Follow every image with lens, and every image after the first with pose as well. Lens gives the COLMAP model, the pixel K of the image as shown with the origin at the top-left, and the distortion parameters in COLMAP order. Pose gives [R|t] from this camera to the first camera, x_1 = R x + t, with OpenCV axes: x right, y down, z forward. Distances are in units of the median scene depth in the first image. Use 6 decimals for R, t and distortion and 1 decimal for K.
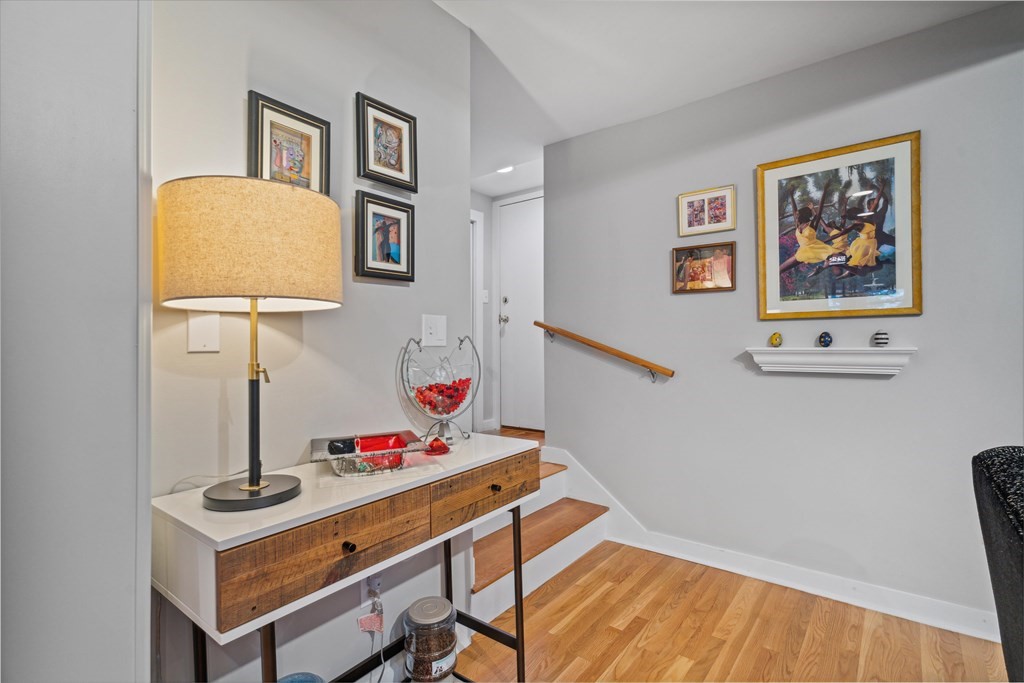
lens RADIAL K [[488.1, 0, 512.3], [0, 488.1, 342.1], [0, 0, 1]] dist [0.002838, -0.000528]
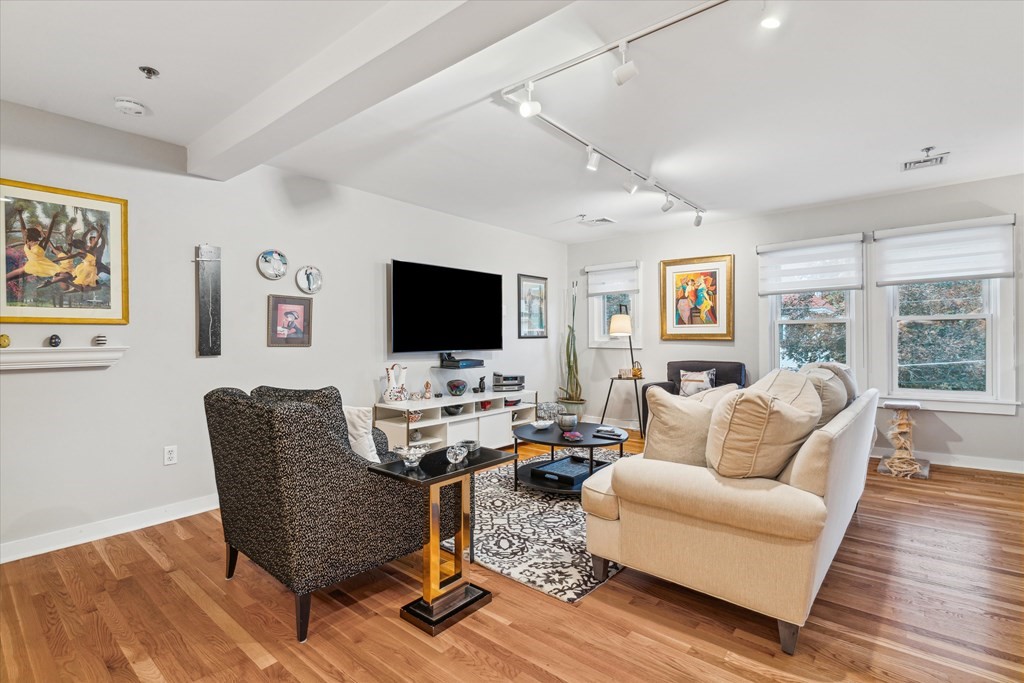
lens RADIAL K [[488.1, 0, 513.0], [0, 488.1, 342.4], [0, 0, 1]] dist [0.002838, -0.000528]
pose [[0.018303, -0.000431, 0.999832, -0.584095], [0.004156, 0.999991, 0.000355, 0.003379], [-0.999824, 0.004149, 0.018305, -0.181591]]
